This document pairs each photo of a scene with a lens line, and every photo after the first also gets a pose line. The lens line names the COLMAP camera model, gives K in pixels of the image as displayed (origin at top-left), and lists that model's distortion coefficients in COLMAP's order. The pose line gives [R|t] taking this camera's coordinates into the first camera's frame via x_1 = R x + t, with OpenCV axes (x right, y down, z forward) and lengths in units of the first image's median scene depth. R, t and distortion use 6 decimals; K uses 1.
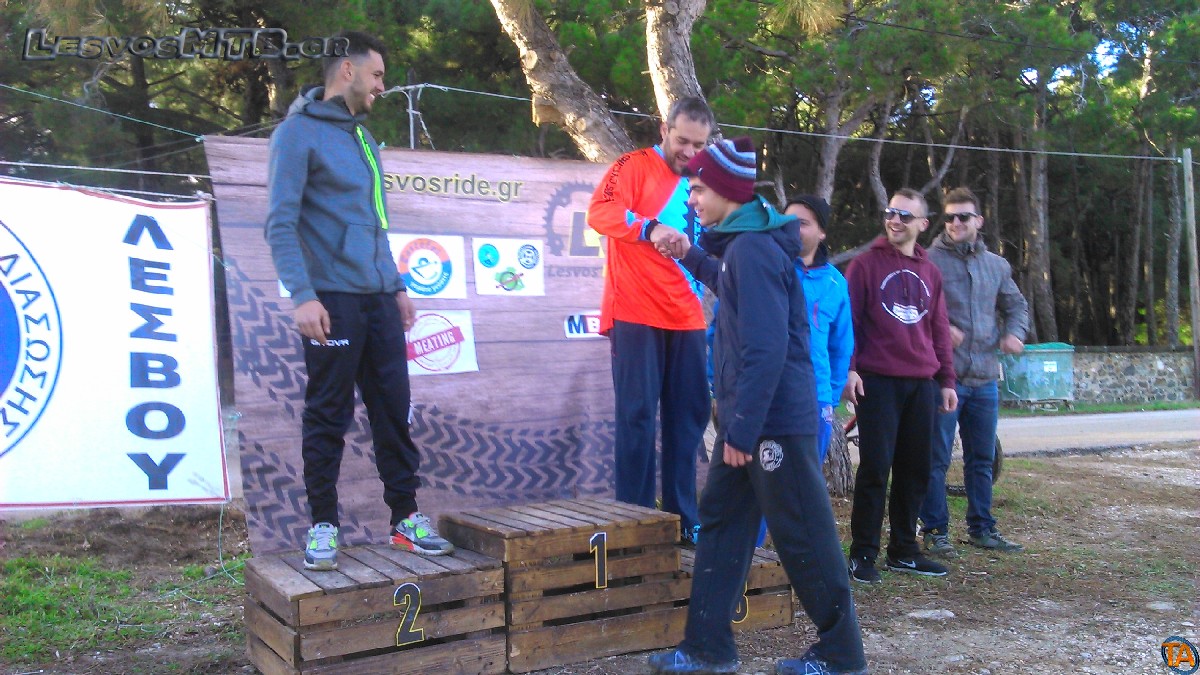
lens RADIAL K [[1152.9, 0, 606.9], [0, 1152.9, 342.0], [0, 0, 1]] dist [-0.013733, 0.000000]
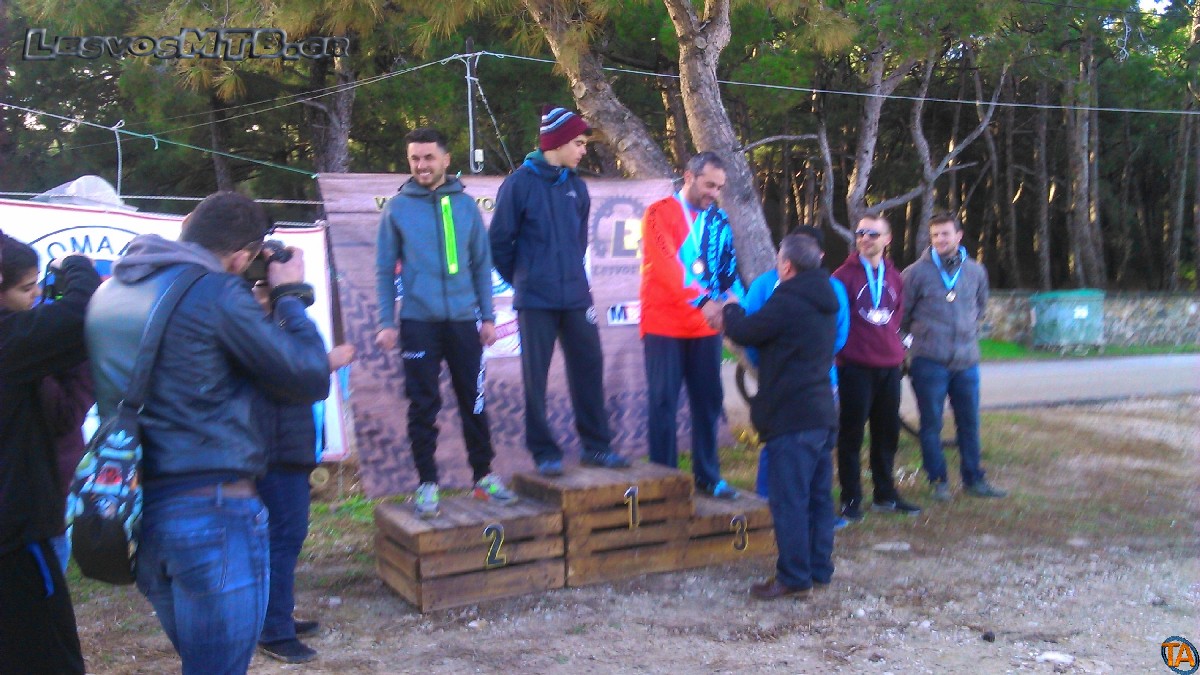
lens RADIAL K [[1152.9, 0, 617.7], [0, 1152.9, 337.6], [0, 0, 1]] dist [-0.013733, 0.000000]
pose [[0.999303, -0.004102, -0.037110, 0.027410], [0.005916, 0.998785, 0.048916, -0.076407], [0.036865, -0.049102, 0.998113, -0.348299]]
